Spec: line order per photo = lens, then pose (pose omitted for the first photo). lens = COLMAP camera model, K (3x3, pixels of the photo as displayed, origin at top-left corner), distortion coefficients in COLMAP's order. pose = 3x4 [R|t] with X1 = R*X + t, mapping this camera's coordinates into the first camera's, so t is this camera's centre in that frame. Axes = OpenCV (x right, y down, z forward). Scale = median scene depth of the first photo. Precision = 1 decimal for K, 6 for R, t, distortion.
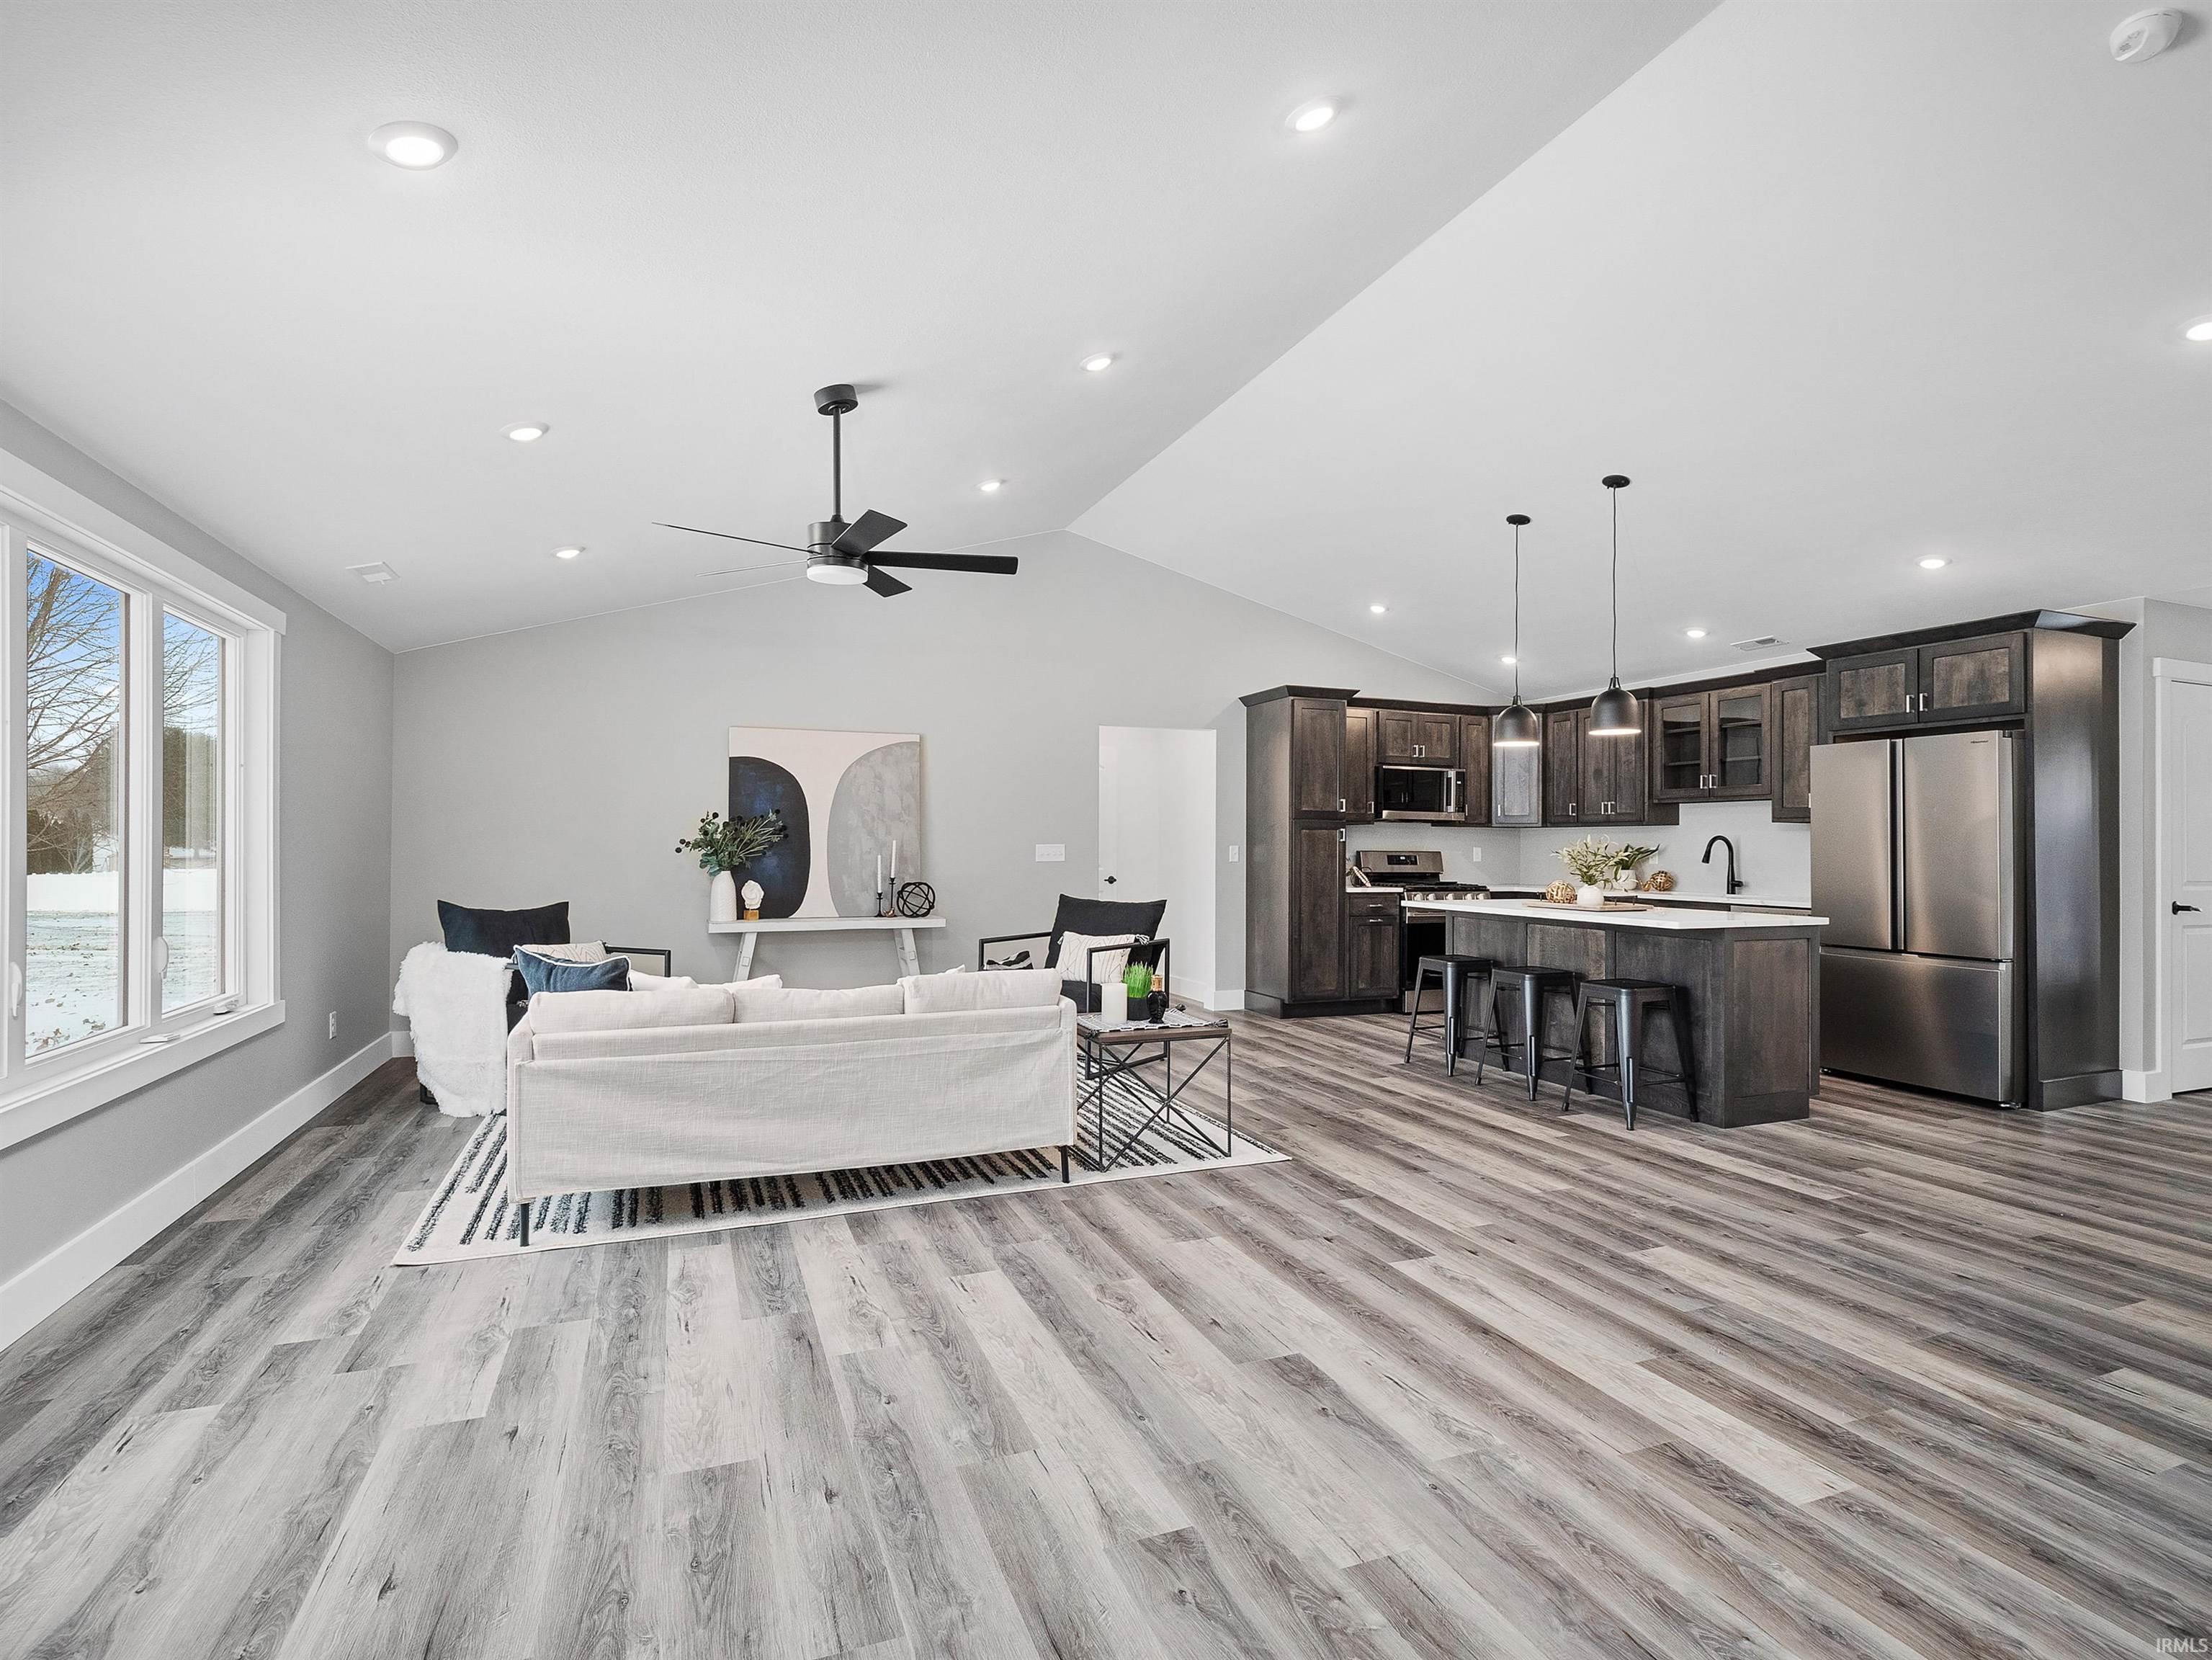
lens RADIAL K [[1066.4, 0, 1100.1], [0, 1066.4, 840.2], [0, 0, 1]] dist [-0.018558, 0.000654]
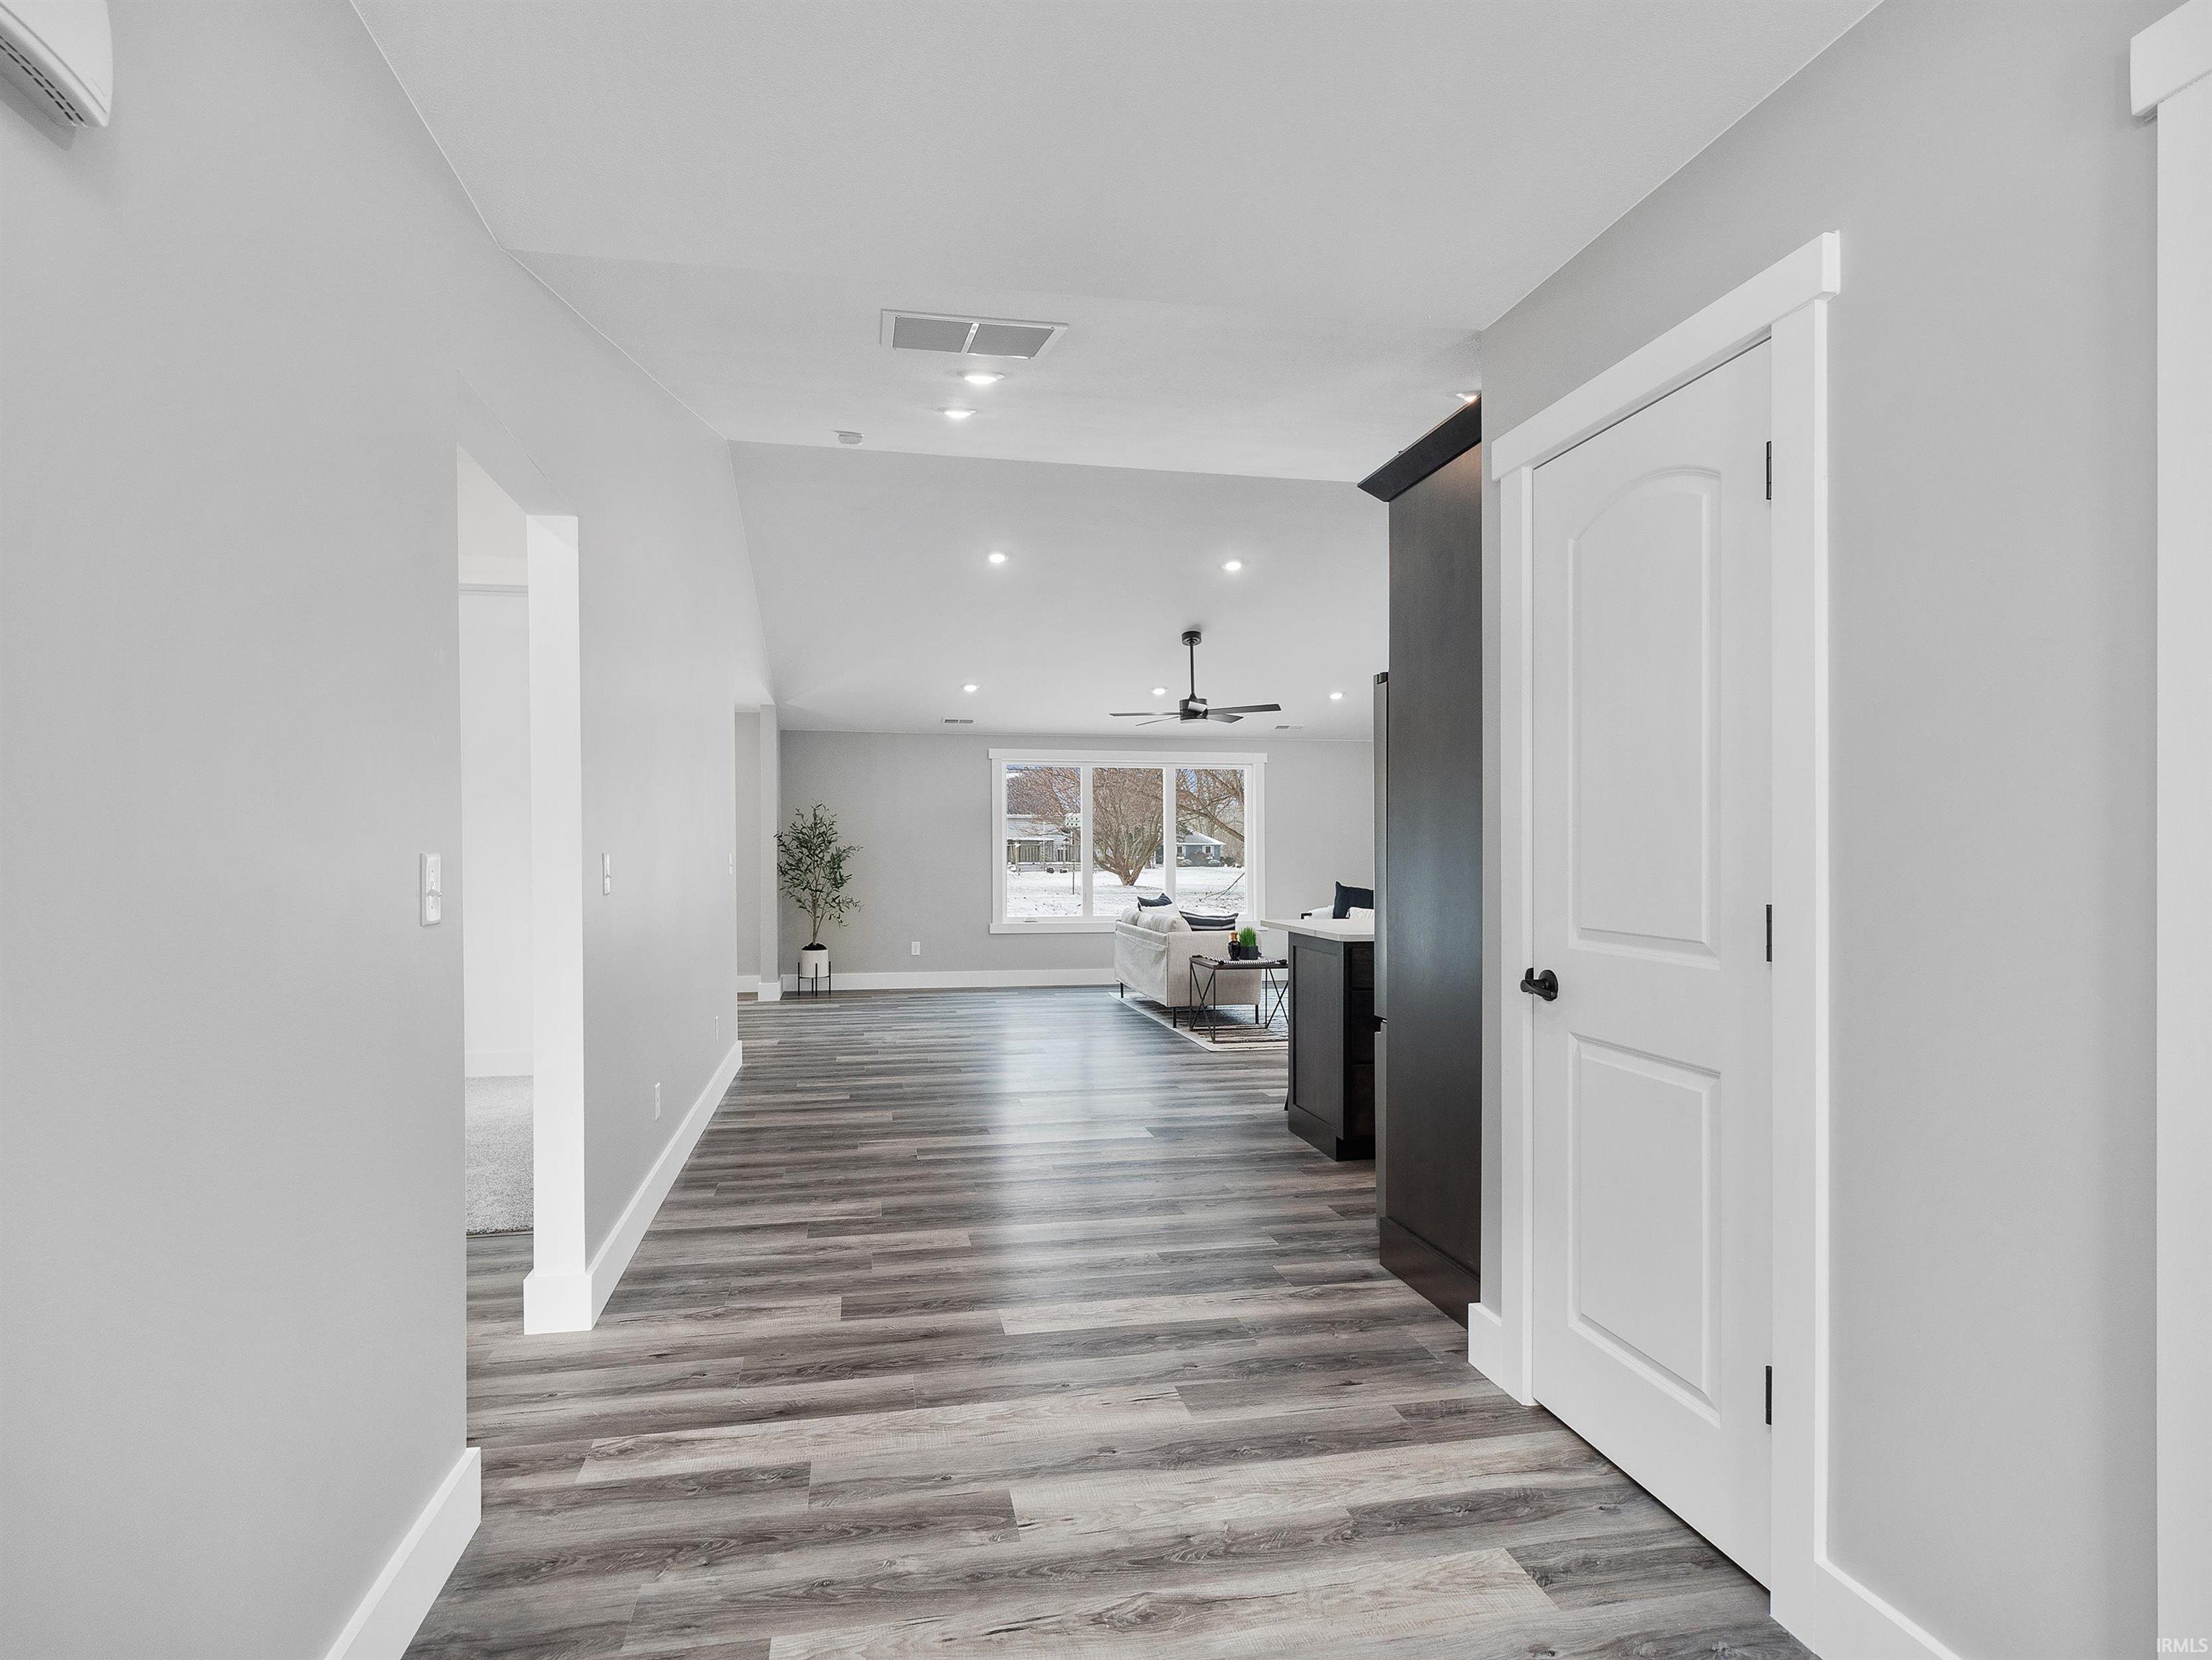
lens RADIAL K [[1229.3, 0, 1103.8], [0, 1229.3, 840.7], [0, 0, 1]] dist [-0.000467, -0.000056]
pose [[-0.172538, -0.013404, -0.984912, 2.004334], [0.005305, 0.999880, -0.014537, 0.013241], [0.984989, -0.007733, -0.172446, 1.160529]]
